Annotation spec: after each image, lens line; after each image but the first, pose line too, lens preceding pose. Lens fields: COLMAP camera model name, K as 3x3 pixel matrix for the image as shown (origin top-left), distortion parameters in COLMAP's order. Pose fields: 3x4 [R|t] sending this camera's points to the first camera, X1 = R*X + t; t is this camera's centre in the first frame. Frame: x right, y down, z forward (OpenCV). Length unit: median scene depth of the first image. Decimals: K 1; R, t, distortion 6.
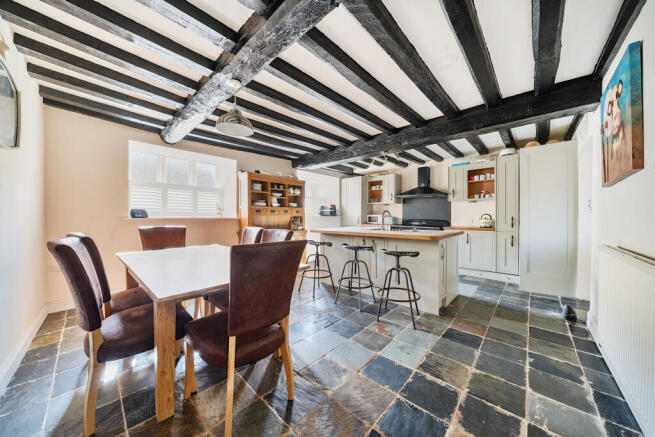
lens RADIAL K [[223.2, 0, 331.0], [0, 223.2, 216.2], [0, 0, 1]] dist [-0.001520, -0.000027]
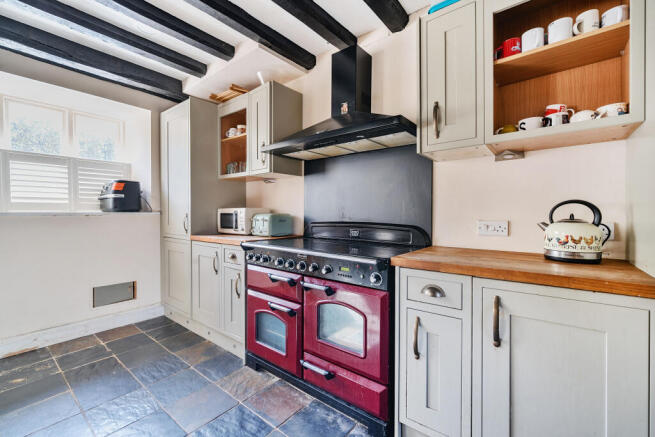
lens RADIAL K [[288.8, 0, 321.7], [0, 288.8, 216.8], [0, 0, 1]] dist [0.000556, 0.000049]
pose [[0.998809, 0.000504, 0.048782, 0.358163], [-0.000912, 0.999965, 0.008341, 0.004223], [-0.048776, -0.008376, 0.998775, 0.603814]]
